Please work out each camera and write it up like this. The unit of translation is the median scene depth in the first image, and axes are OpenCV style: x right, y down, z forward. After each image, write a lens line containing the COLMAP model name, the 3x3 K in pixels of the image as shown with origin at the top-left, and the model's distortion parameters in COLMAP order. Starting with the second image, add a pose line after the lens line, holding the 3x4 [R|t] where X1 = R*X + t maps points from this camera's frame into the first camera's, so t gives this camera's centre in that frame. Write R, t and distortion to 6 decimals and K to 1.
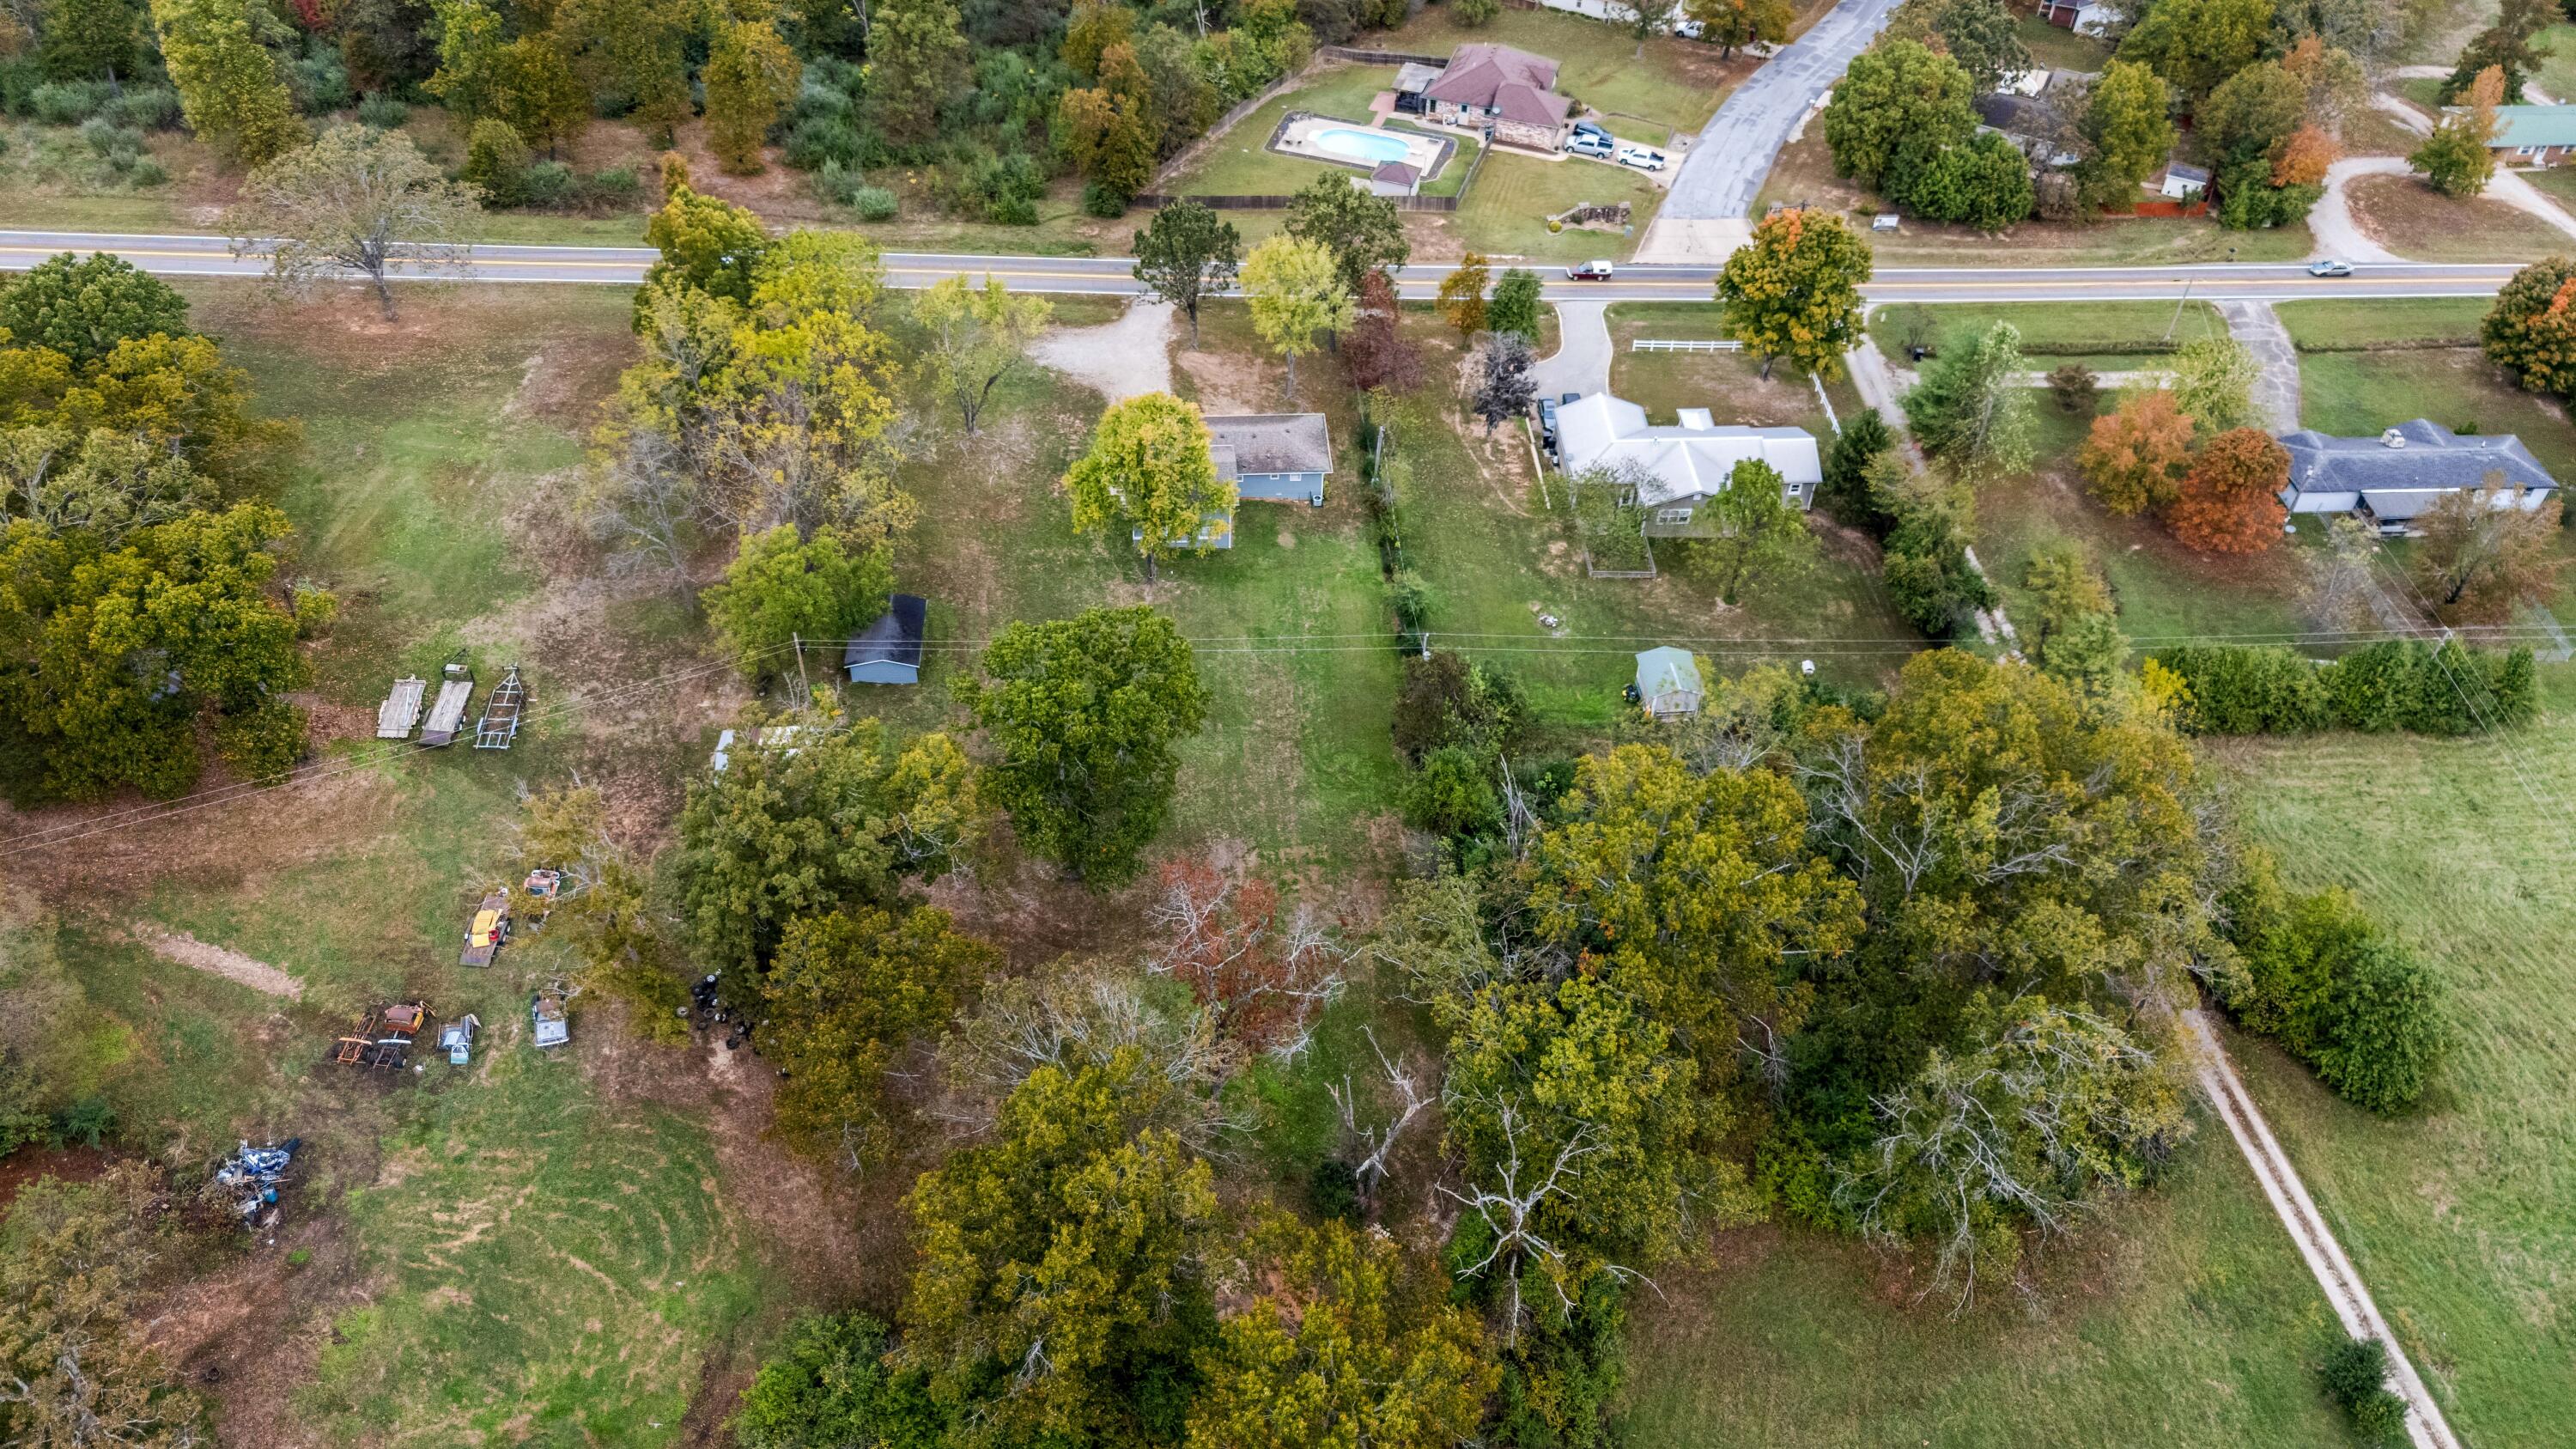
lens RADIAL K [[1913.6, 0, 1294.1], [0, 1913.6, 736.9], [0, 0, 1]] dist [0.051282, -0.039549]
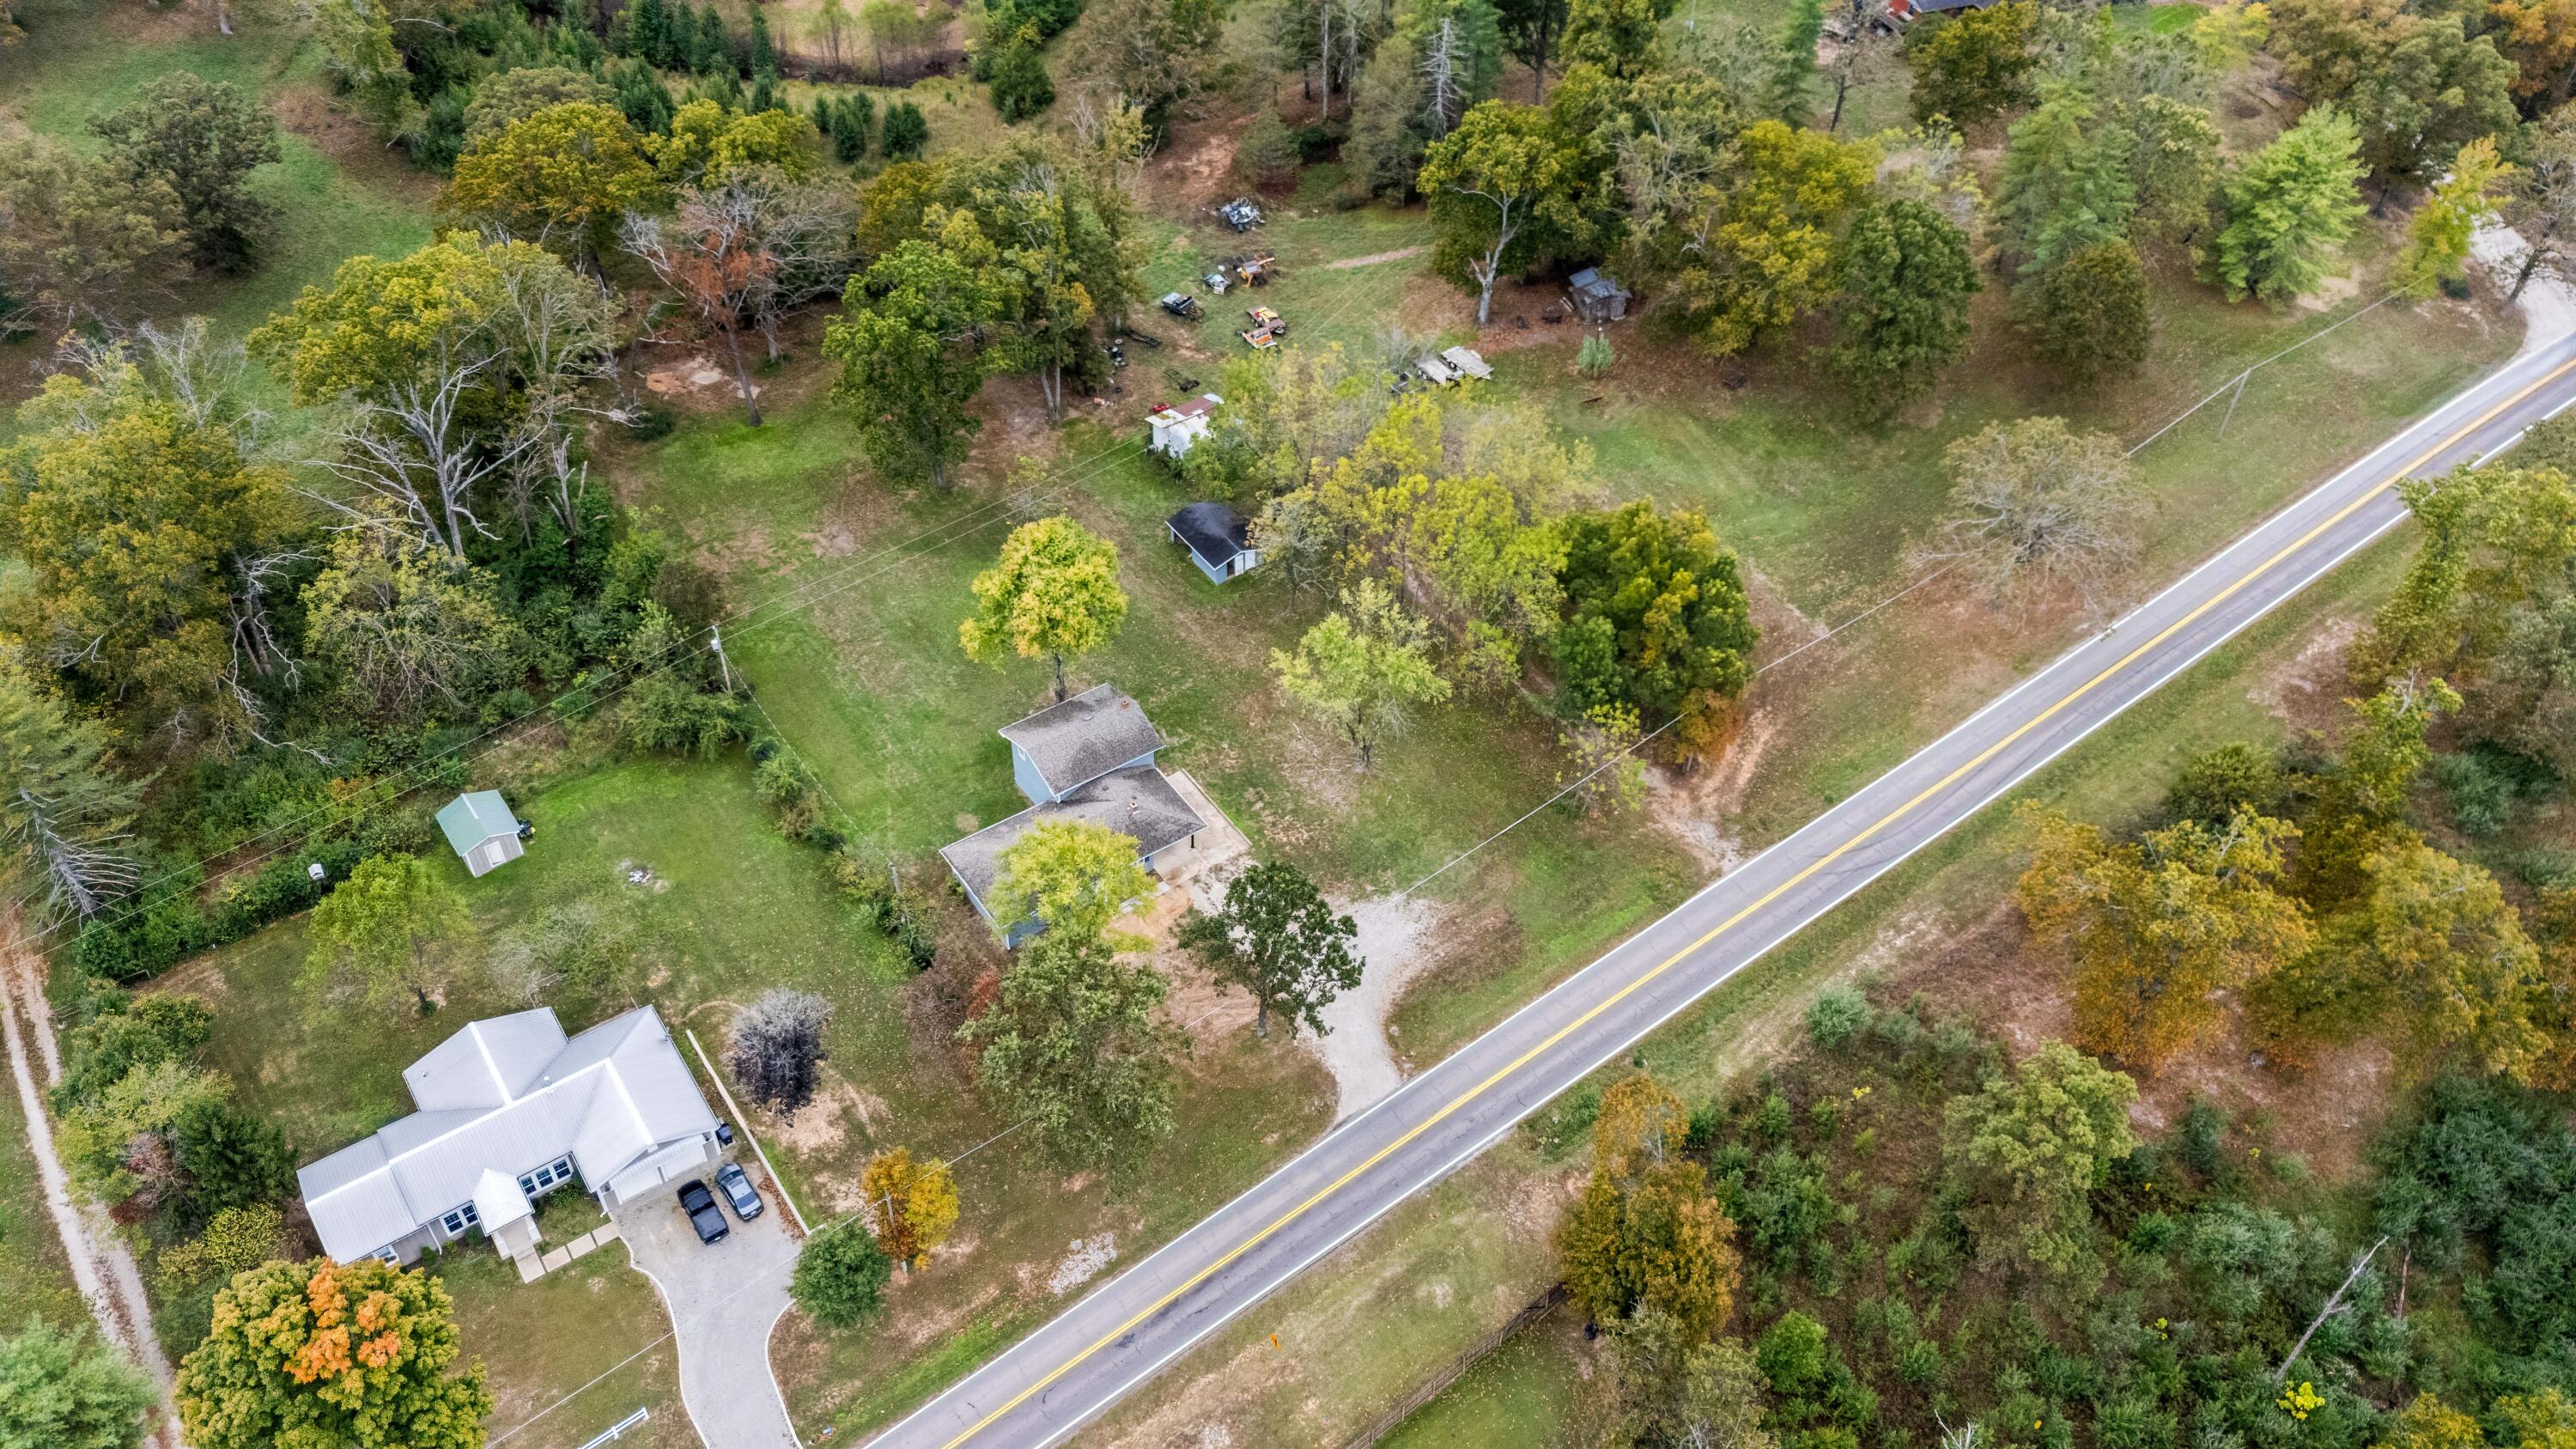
lens RADIAL K [[1913.6, 0, 1296.0], [0, 1913.6, 716.6], [0, 0, 1]] dist [0.051282, -0.039549]
pose [[-0.853843, 0.316190, -0.413492, 0.197336], [-0.403940, 0.098533, 0.909464, -0.893760], [0.328306, 0.943565, 0.043590, 0.901339]]
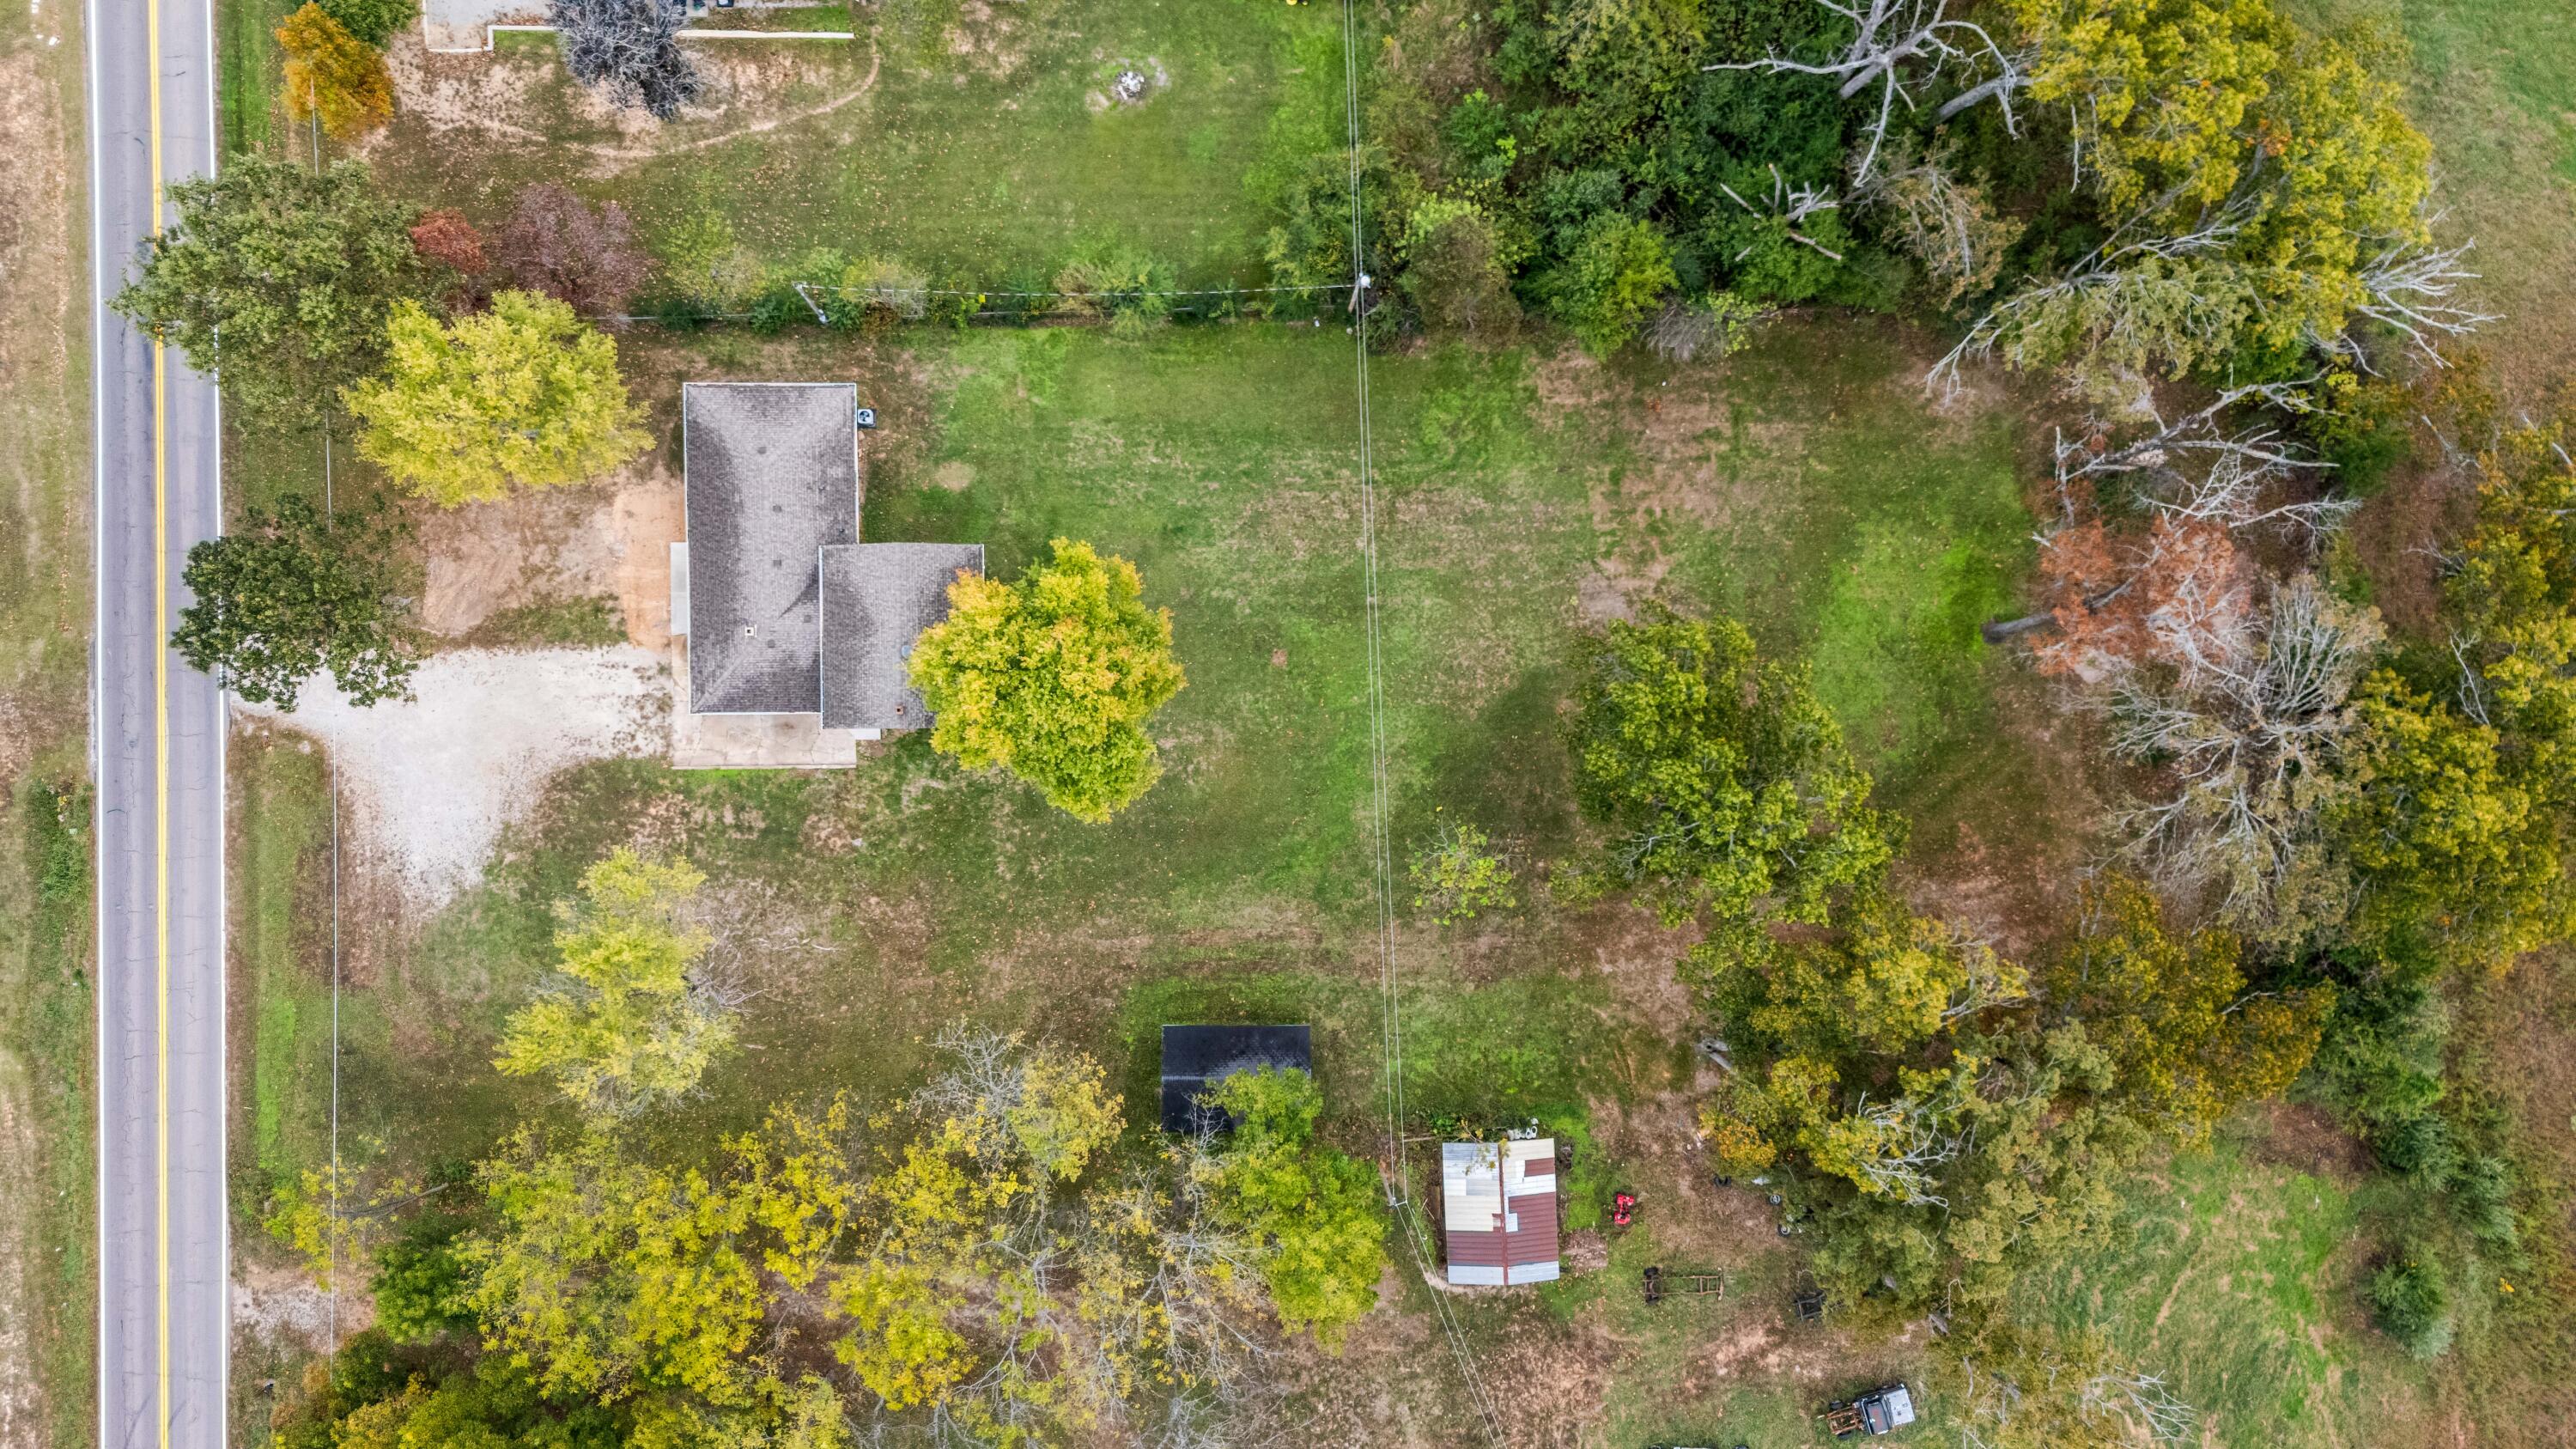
lens RADIAL K [[1913.6, 0, 1289.7], [0, 1913.6, 728.5], [0, 0, 1]] dist [0.051282, -0.039549]
pose [[0.065899, -0.997342, -0.031083, -0.056594], [0.671148, 0.021251, 0.741019, -0.461461], [-0.738389, -0.069694, 0.670764, 0.456775]]
